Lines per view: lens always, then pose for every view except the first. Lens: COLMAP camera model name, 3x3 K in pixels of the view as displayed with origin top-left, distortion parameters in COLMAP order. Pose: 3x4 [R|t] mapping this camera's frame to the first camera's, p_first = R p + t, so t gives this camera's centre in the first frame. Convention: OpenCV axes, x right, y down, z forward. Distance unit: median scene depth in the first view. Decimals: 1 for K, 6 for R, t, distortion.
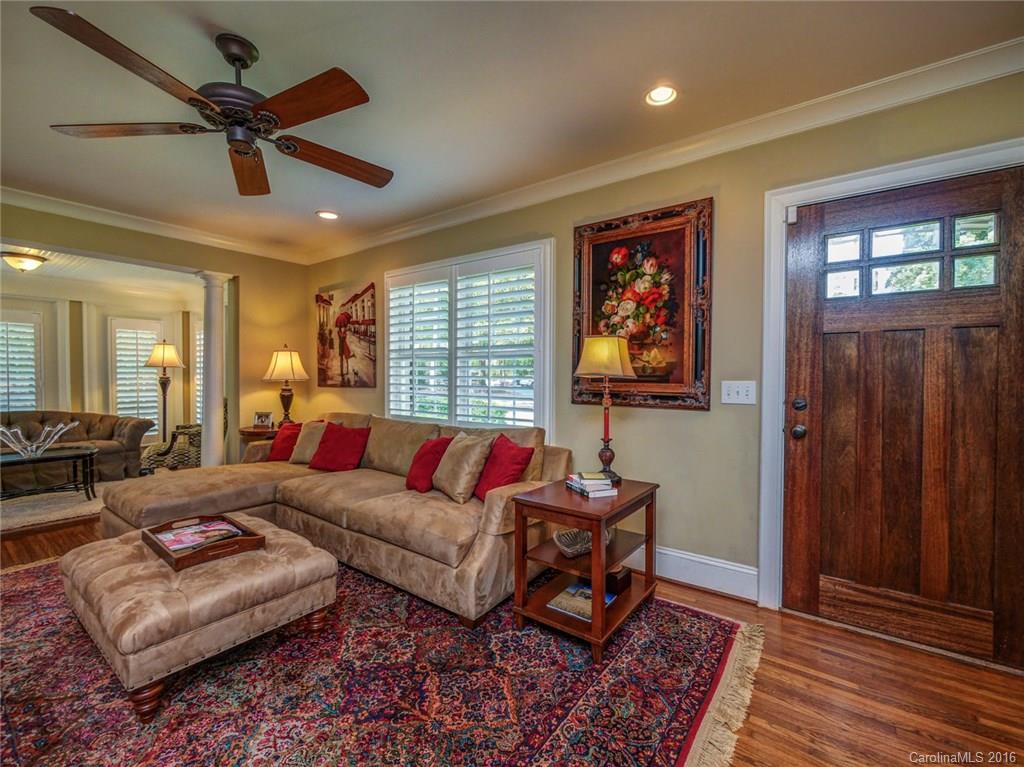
lens RADIAL K [[444.4, 0, 518.4], [0, 444.4, 386.6], [0, 0, 1]] dist [-0.005918, 0.000489]
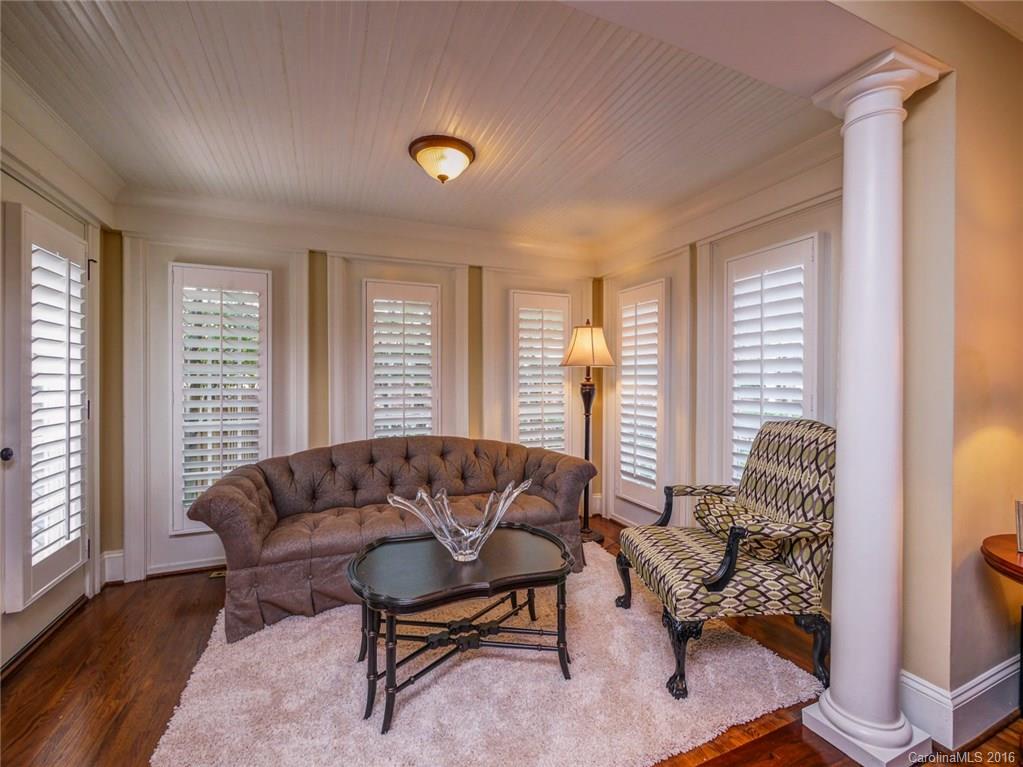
lens RADIAL K [[443.9, 0, 513.2], [0, 443.9, 384.0], [0, 0, 1]] dist [-0.005918, 0.000489]
pose [[0.855483, -0.002728, -0.517824, -0.908126], [-0.006320, 0.999857, -0.015709, -0.016449], [0.517793, 0.016712, 0.855343, 0.697385]]
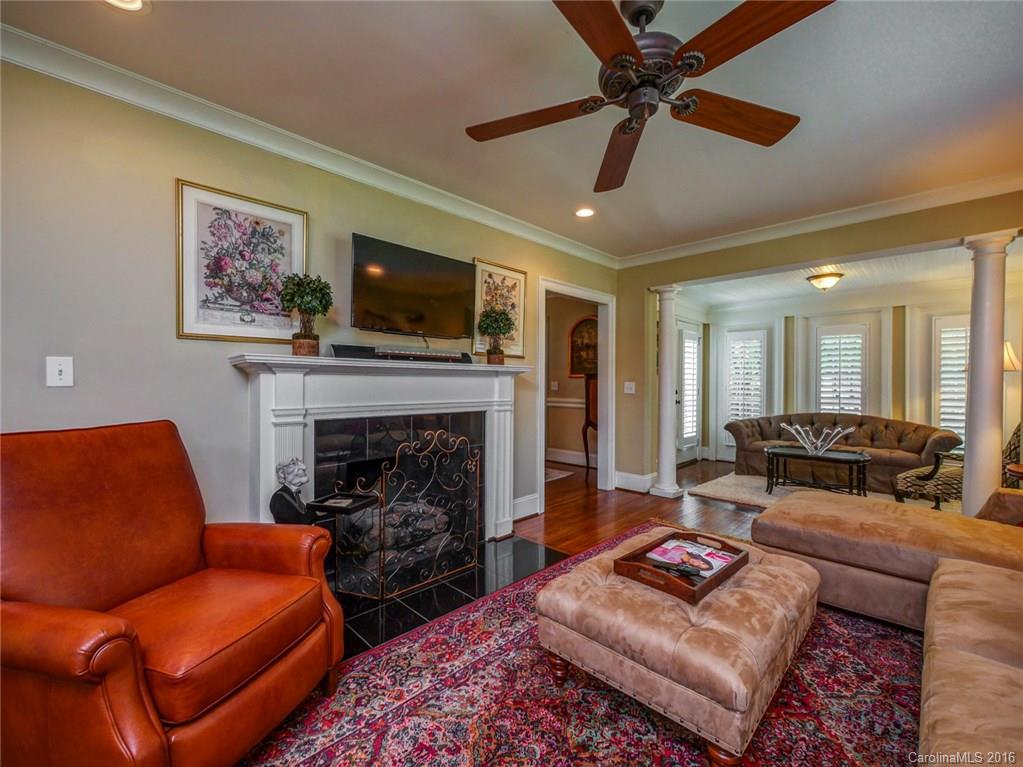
lens RADIAL K [[443.9, 0, 515.6], [0, 443.9, 384.3], [0, 0, 1]] dist [-0.005918, 0.000489]
pose [[-0.138684, 0.003151, -0.990332, 0.129147], [-0.023618, 0.999700, 0.006488, -0.009493], [0.990055, 0.024290, -0.138568, 0.437483]]
